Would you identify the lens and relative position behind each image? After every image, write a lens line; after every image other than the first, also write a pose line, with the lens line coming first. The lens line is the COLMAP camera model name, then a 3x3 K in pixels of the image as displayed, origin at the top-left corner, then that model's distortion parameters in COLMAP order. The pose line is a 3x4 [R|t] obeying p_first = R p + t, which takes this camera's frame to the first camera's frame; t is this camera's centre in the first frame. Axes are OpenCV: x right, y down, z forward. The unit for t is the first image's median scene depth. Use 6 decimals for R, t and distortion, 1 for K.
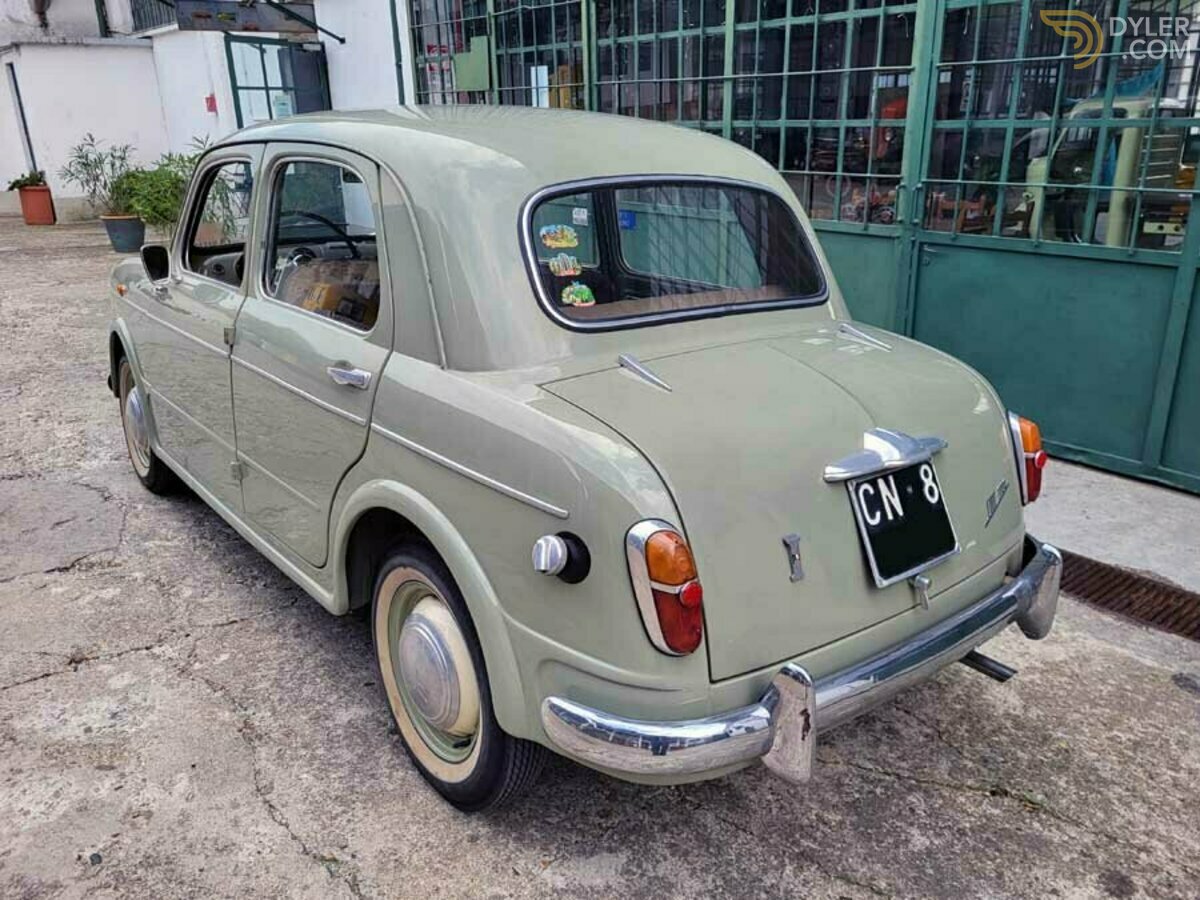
lens RADIAL K [[909.9, 0, 600.0], [0, 909.9, 450.0], [0, 0, 1]] dist [0.059184, -0.062164]
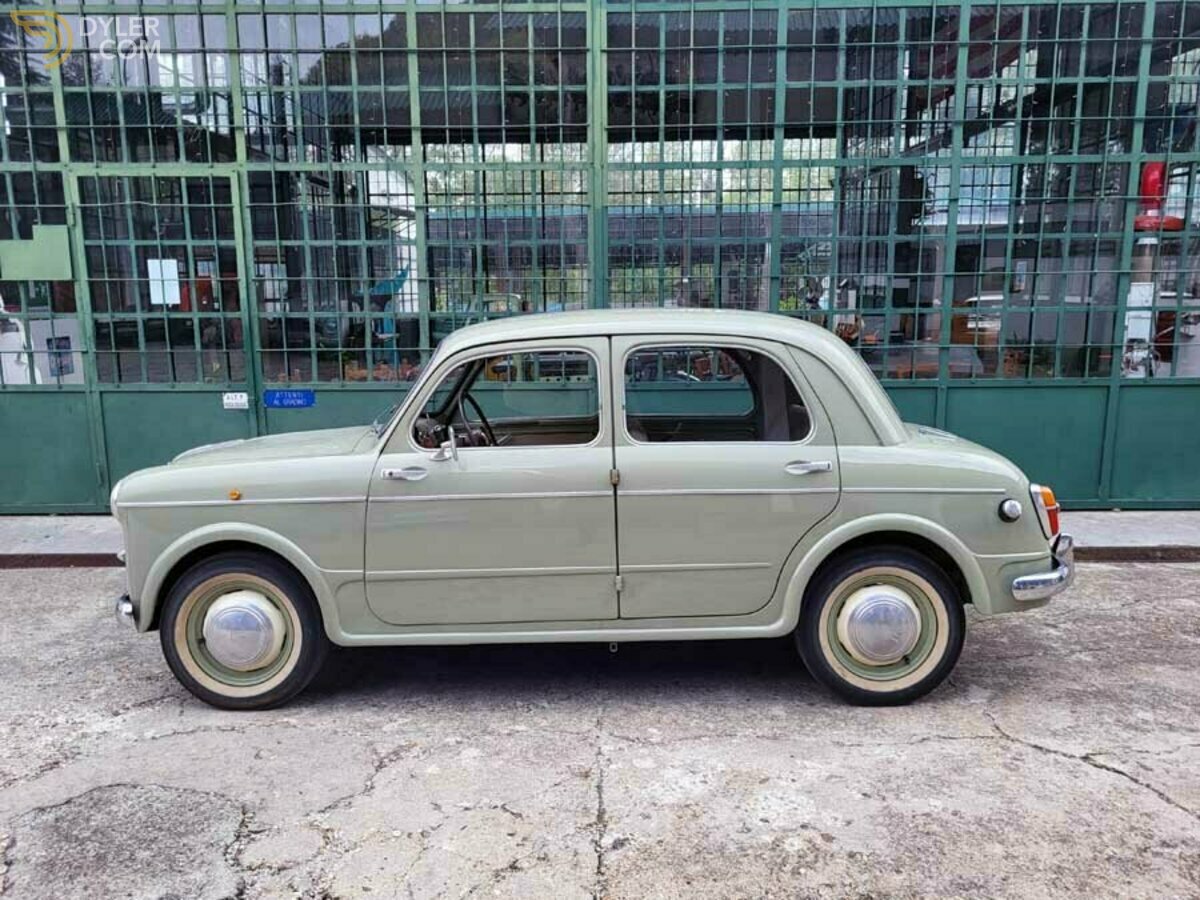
lens RADIAL K [[909.9, 0, 600.0], [0, 909.9, 450.0], [0, 0, 1]] dist [0.059184, -0.062164]
pose [[0.634120, -0.125471, 0.762987, -0.853550], [0.263763, 0.962663, -0.060906, -0.053549], [-0.726857, 0.239870, 0.643538, 0.100058]]
